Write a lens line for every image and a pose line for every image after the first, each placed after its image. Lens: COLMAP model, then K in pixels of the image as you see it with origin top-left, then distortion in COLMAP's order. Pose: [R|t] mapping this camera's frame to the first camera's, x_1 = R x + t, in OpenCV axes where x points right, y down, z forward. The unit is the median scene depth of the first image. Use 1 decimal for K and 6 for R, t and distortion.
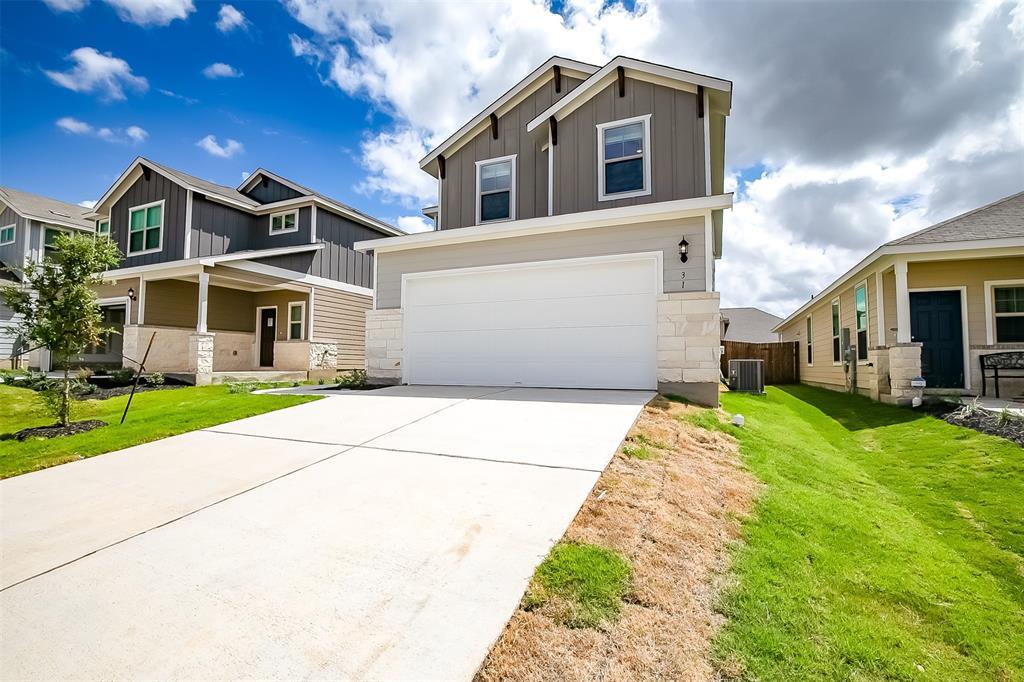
lens RADIAL K [[470.2, 0, 517.1], [0, 470.2, 345.3], [0, 0, 1]] dist [-0.033606, 0.003361]
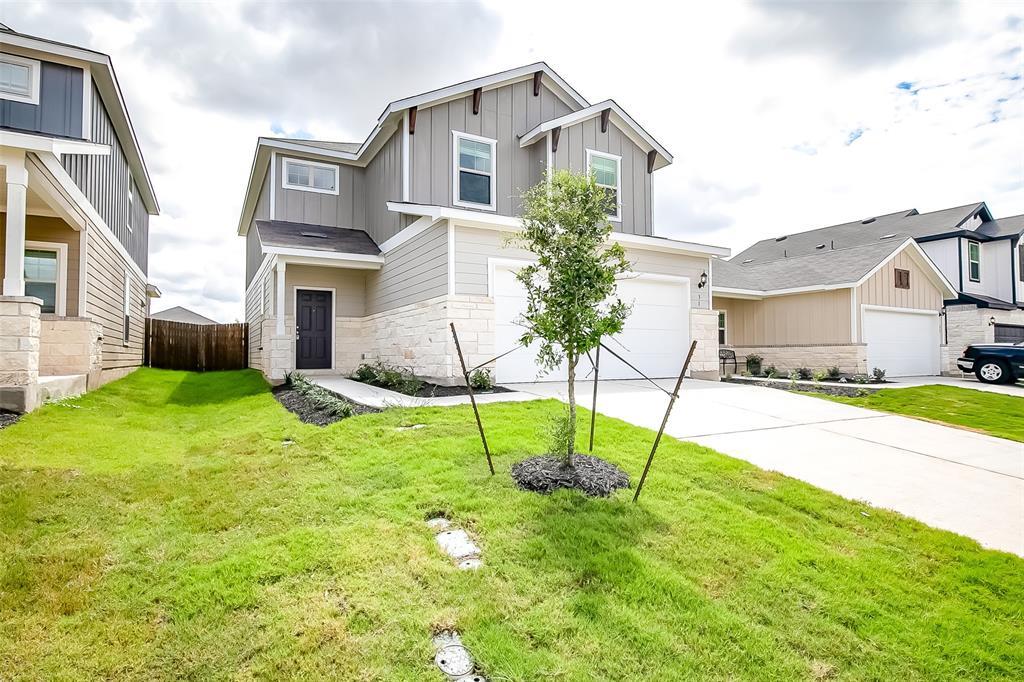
lens RADIAL K [[520.7, 0, 509.6], [0, 520.7, 339.9], [0, 0, 1]] dist [0.000784, -0.004758]
pose [[0.610590, 0.017187, 0.791760, -0.820913], [-0.031088, 0.999514, 0.002278, -0.001763], [-0.791337, -0.026005, 0.610827, 0.311394]]
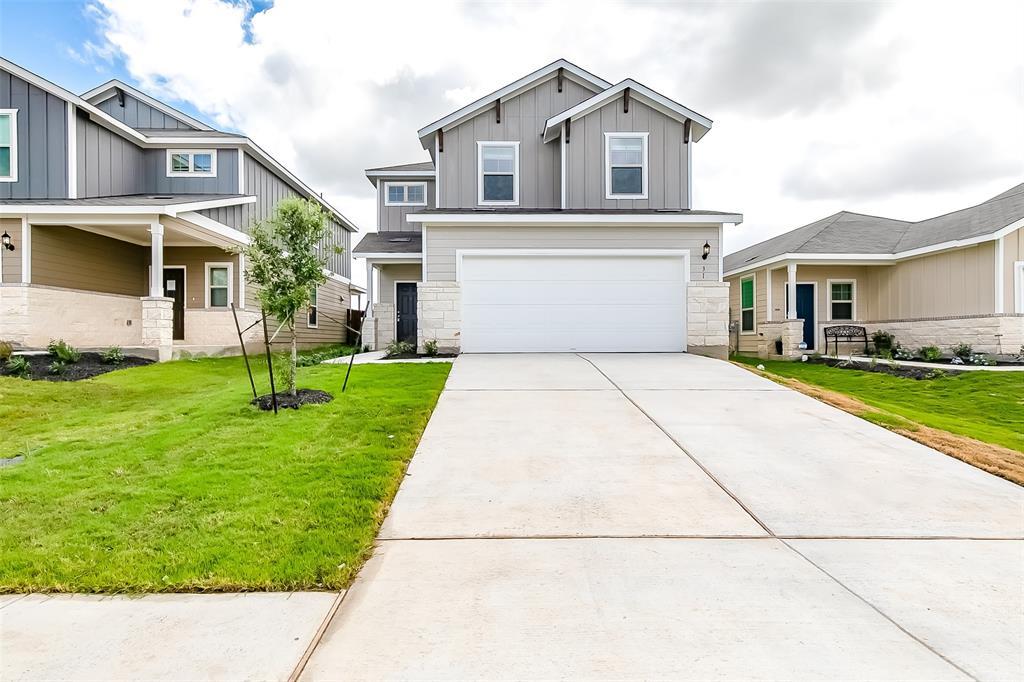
lens RADIAL K [[520.7, 0, 518.7], [0, 520.7, 342.2], [0, 0, 1]] dist [0.000784, -0.004758]
pose [[0.905085, -0.008624, 0.425142, -0.516954], [-0.011314, 0.998952, 0.044348, 0.003178], [-0.425079, -0.044949, 0.904039, -0.110704]]
